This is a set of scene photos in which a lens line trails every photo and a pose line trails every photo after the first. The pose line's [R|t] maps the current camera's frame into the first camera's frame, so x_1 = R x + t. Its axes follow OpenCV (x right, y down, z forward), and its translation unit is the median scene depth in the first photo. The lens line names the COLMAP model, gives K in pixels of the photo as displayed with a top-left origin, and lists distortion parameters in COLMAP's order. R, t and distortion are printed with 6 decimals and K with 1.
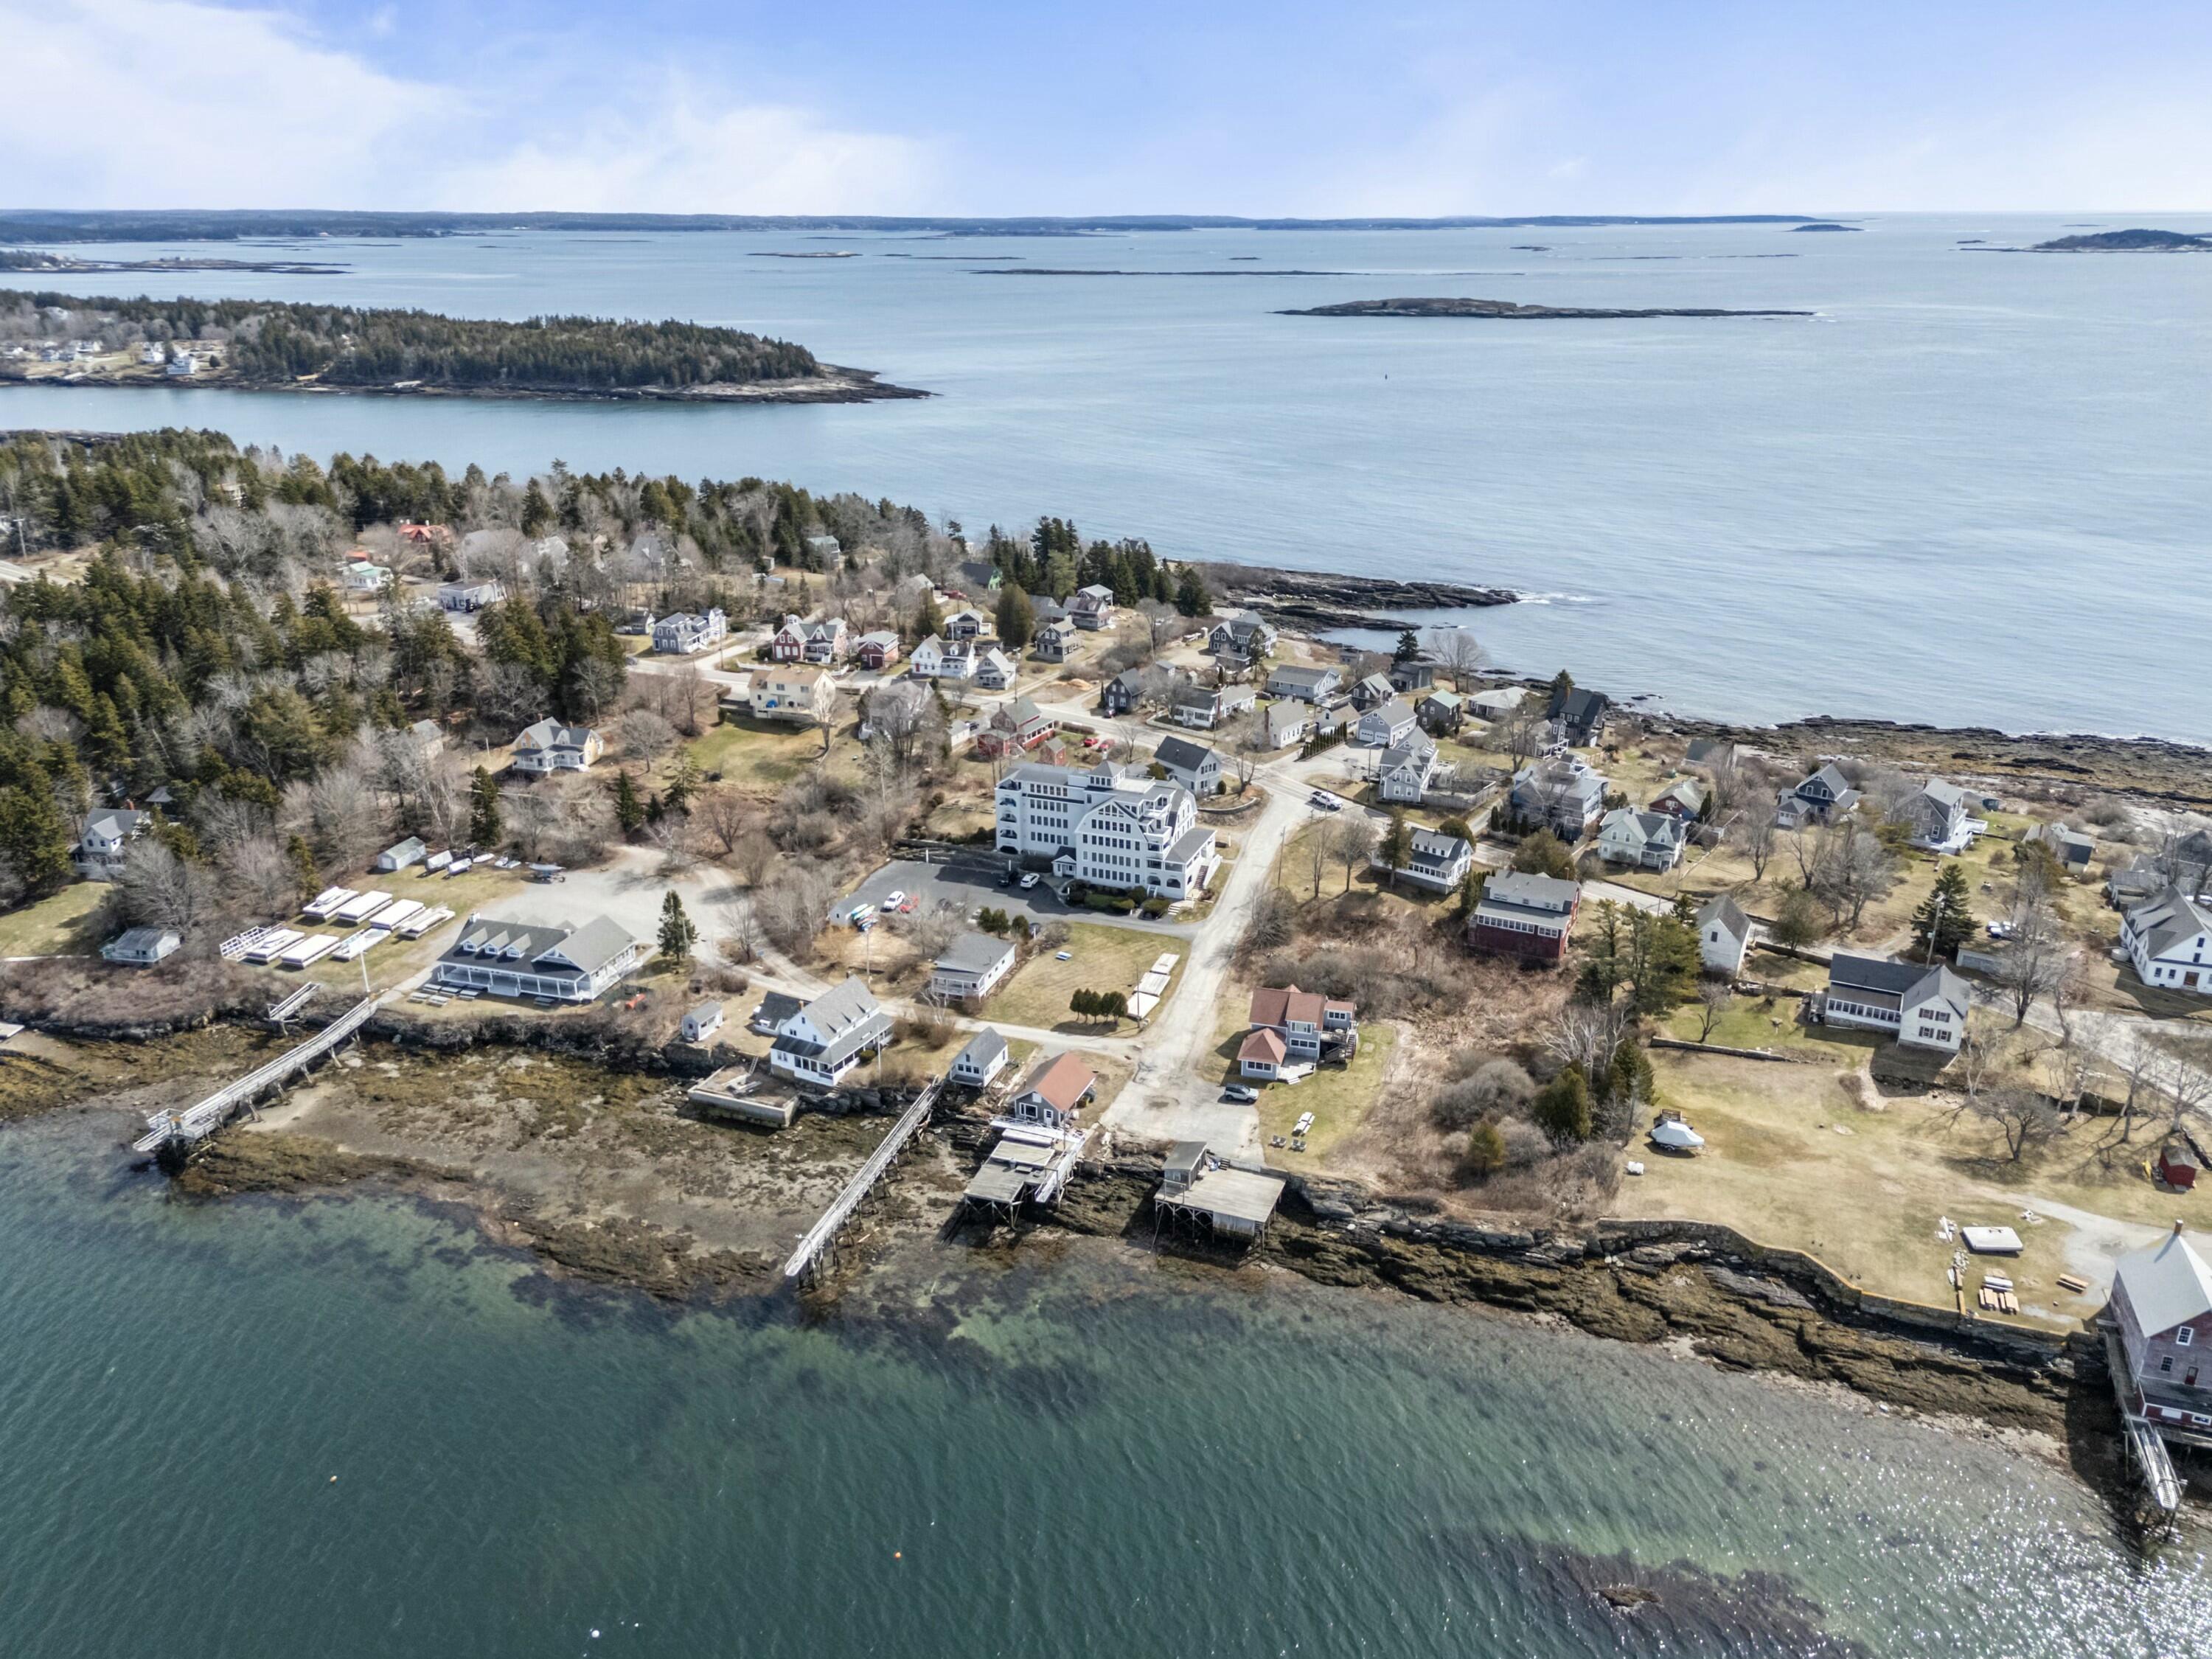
lens RADIAL K [[1607.8, 0, 1106.0], [0, 1607.8, 829.5], [0, 0, 1]] dist [0.094993, -0.093089]
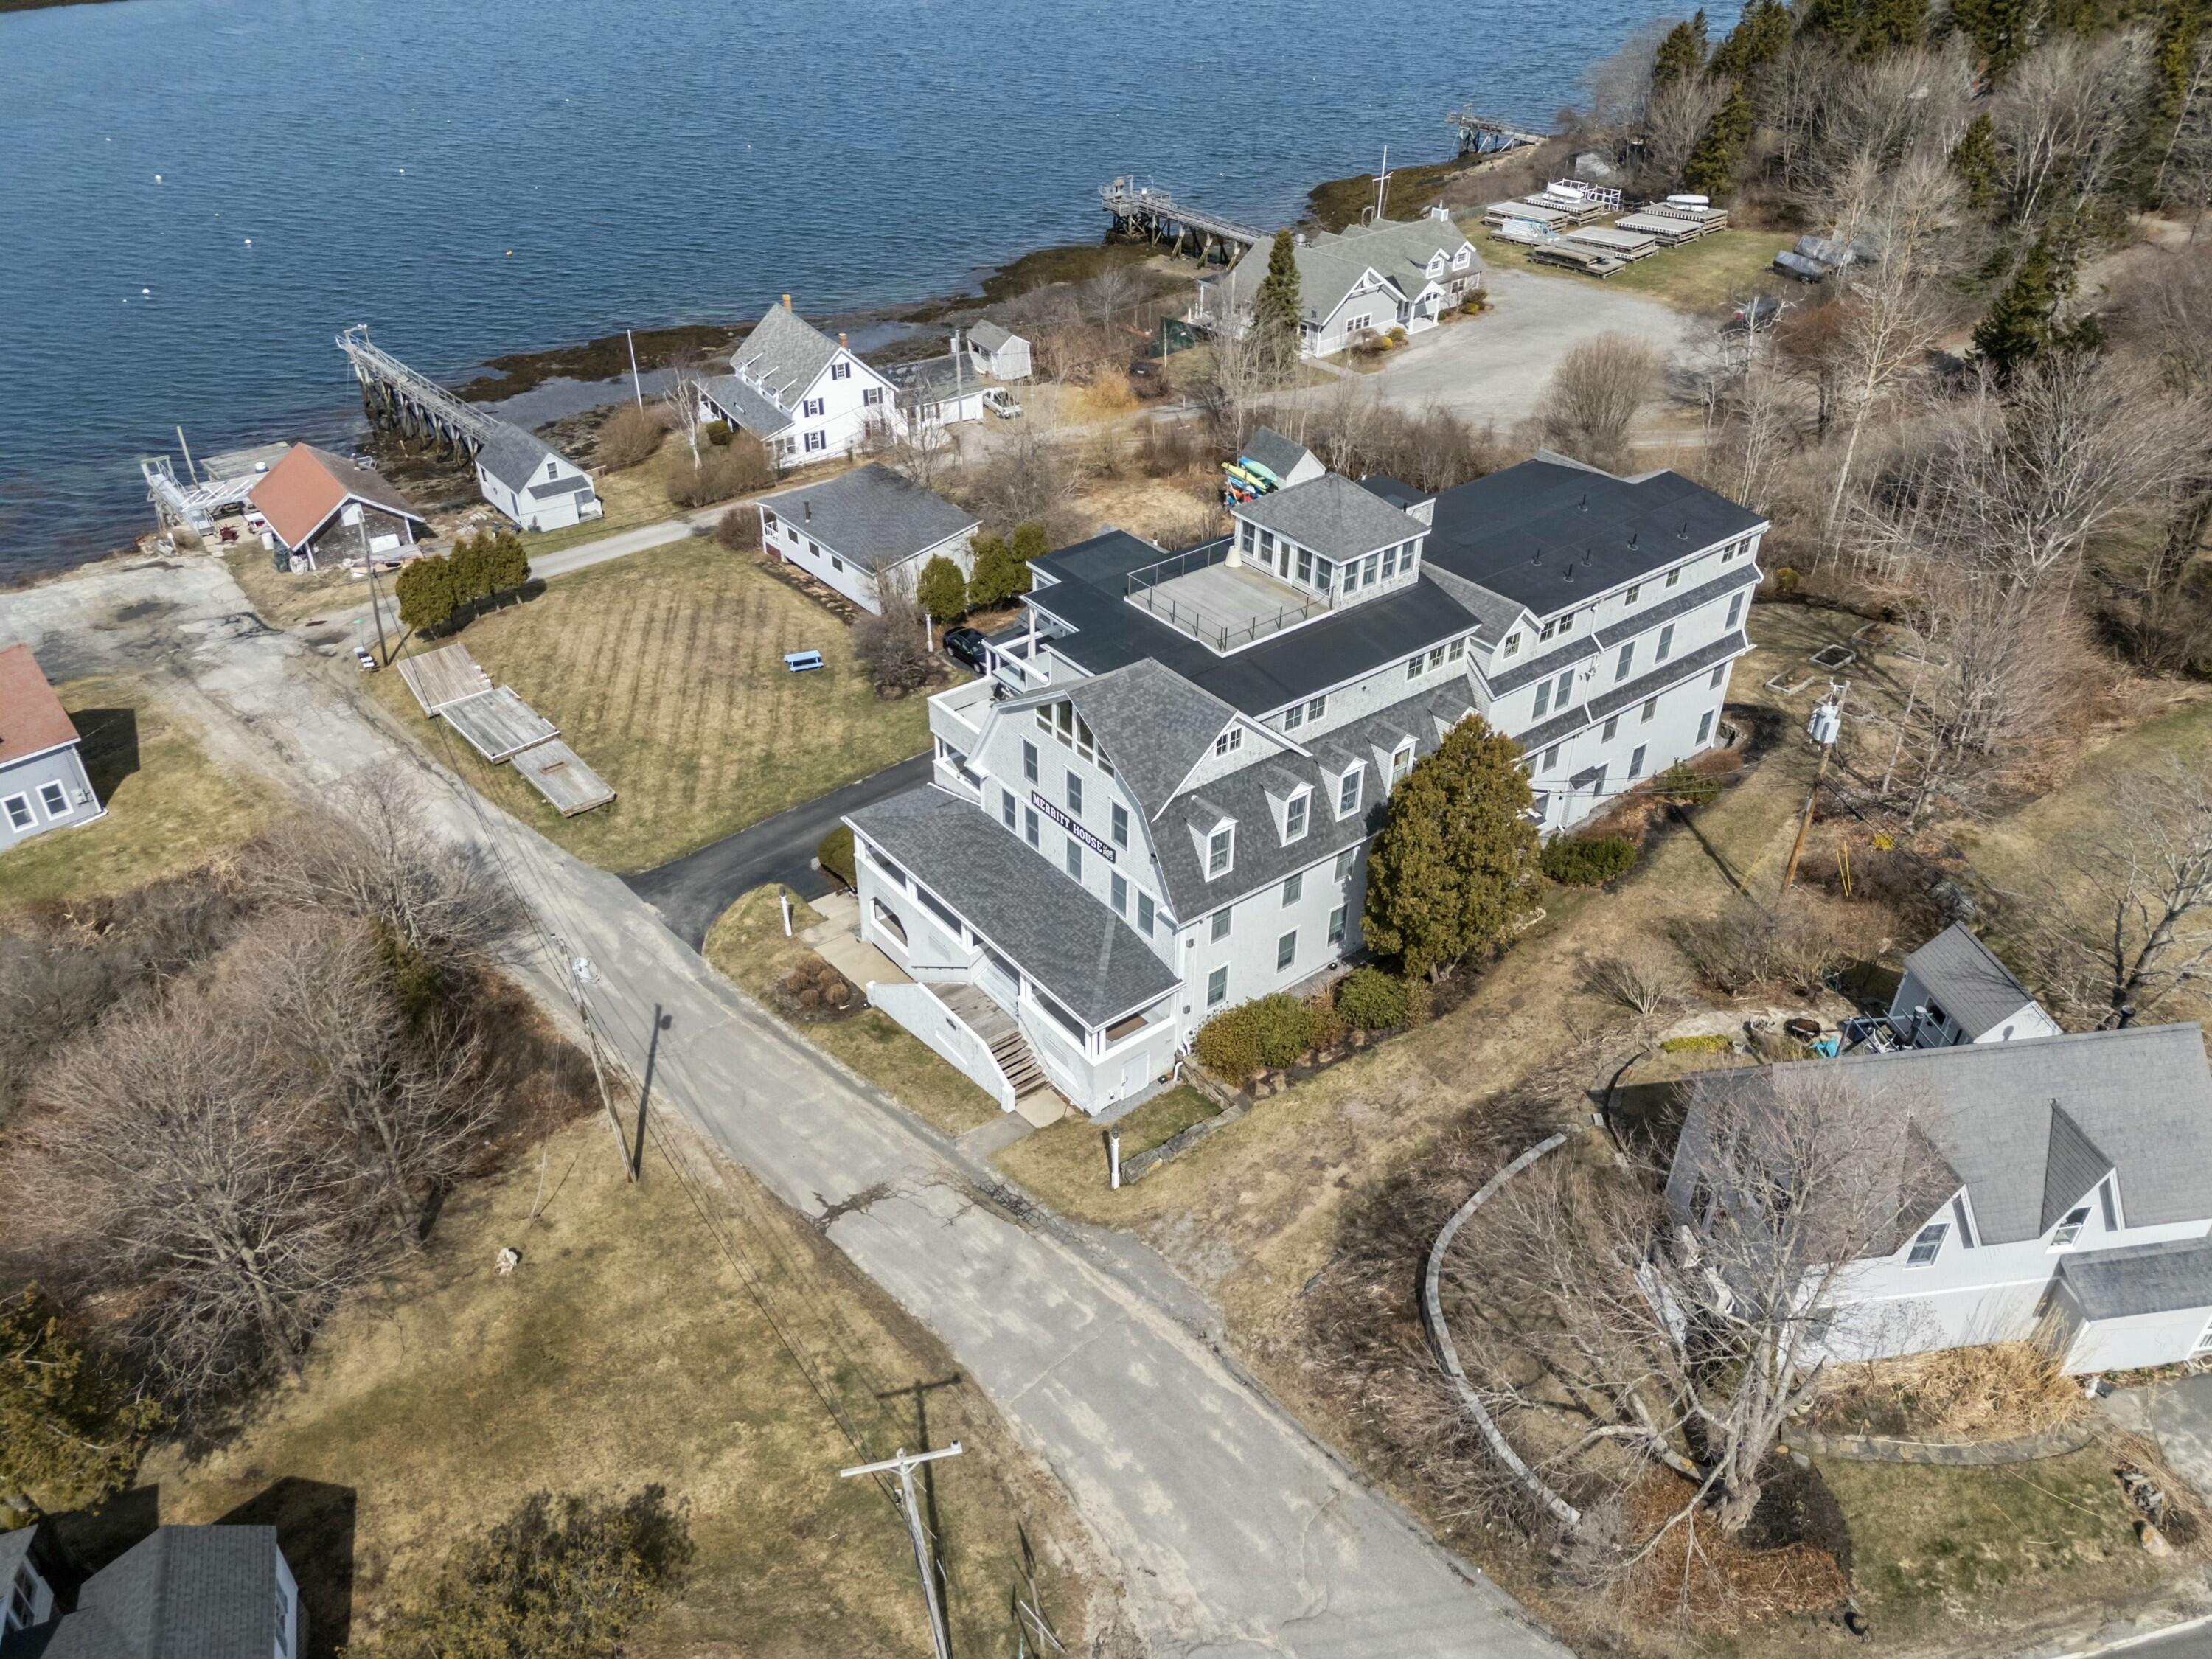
lens RADIAL K [[1607.8, 0, 1106.0], [0, 1607.8, 829.5], [0, 0, 1]] dist [0.094993, -0.093089]
pose [[-0.510636, 0.485934, -0.709309, 0.167936], [-0.305719, 0.668443, 0.678027, -0.128264], [0.803609, 0.563074, -0.192772, 0.879907]]
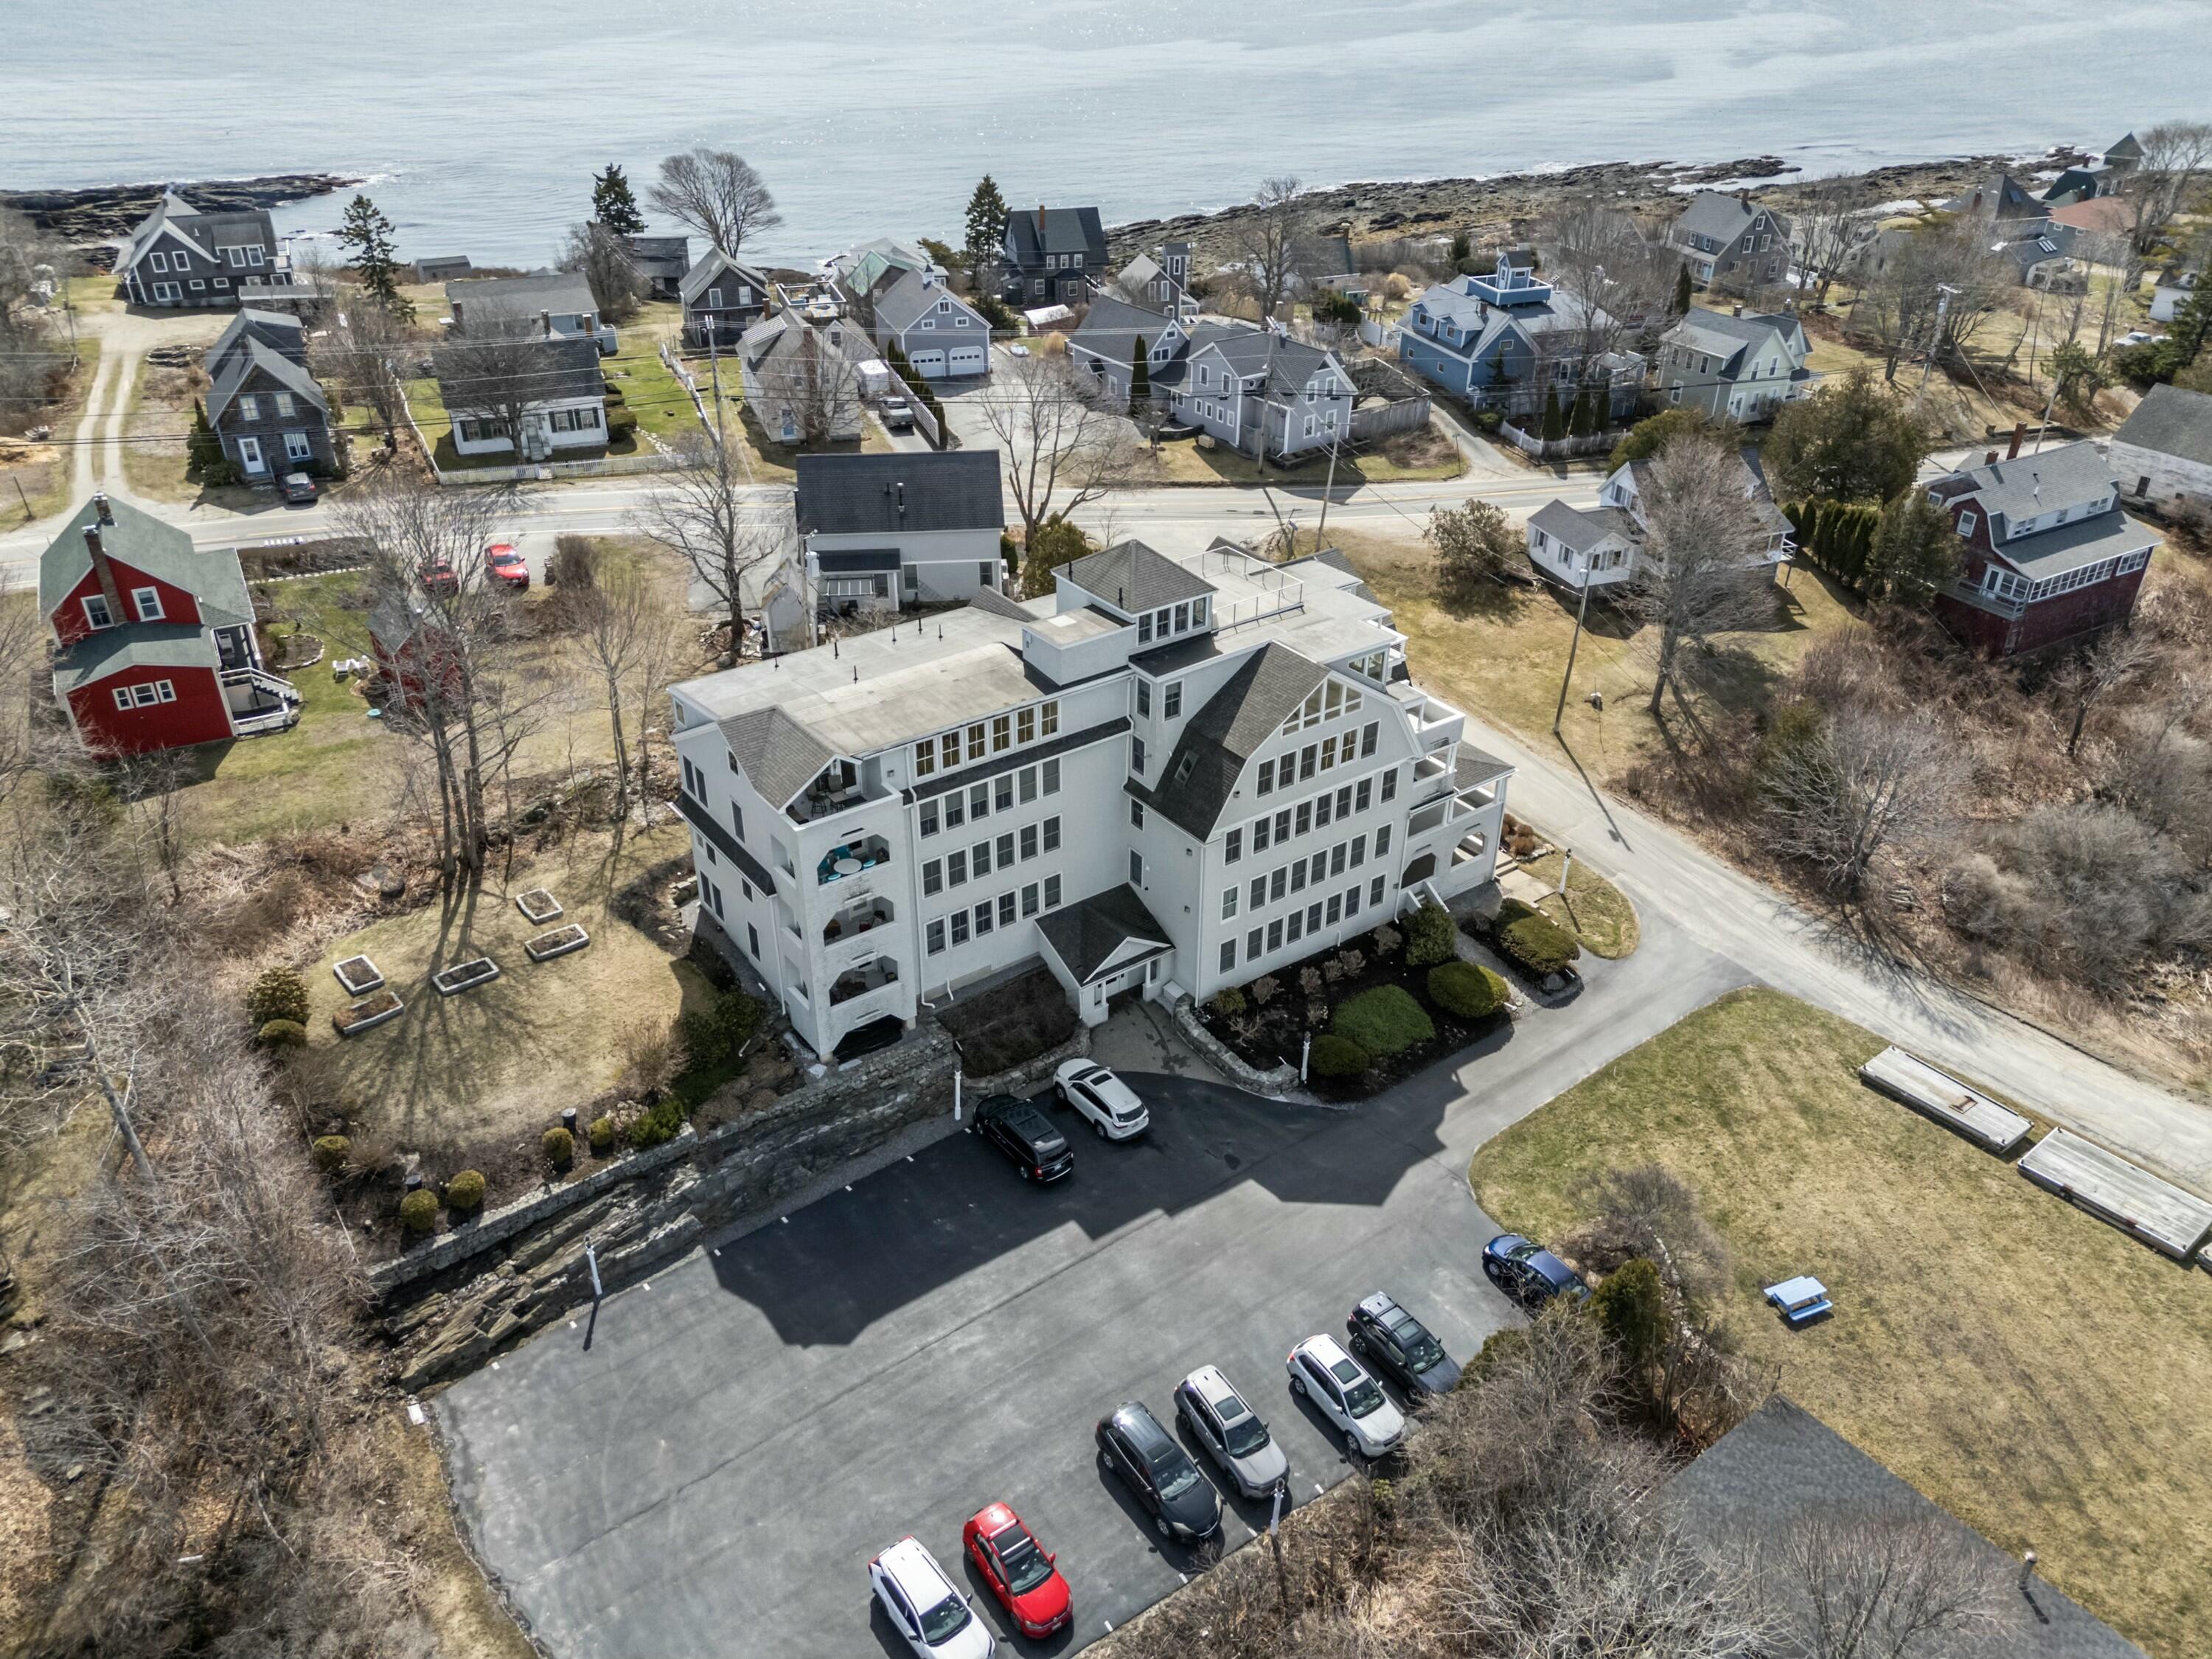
lens RADIAL K [[1607.8, 0, 1106.0], [0, 1607.8, 829.5], [0, 0, 1]] dist [0.094993, -0.093089]
pose [[0.544363, -0.430004, 0.720254, -0.174956], [0.289974, 0.902150, 0.319439, -0.071266], [-0.787137, 0.034964, 0.615787, 0.711153]]
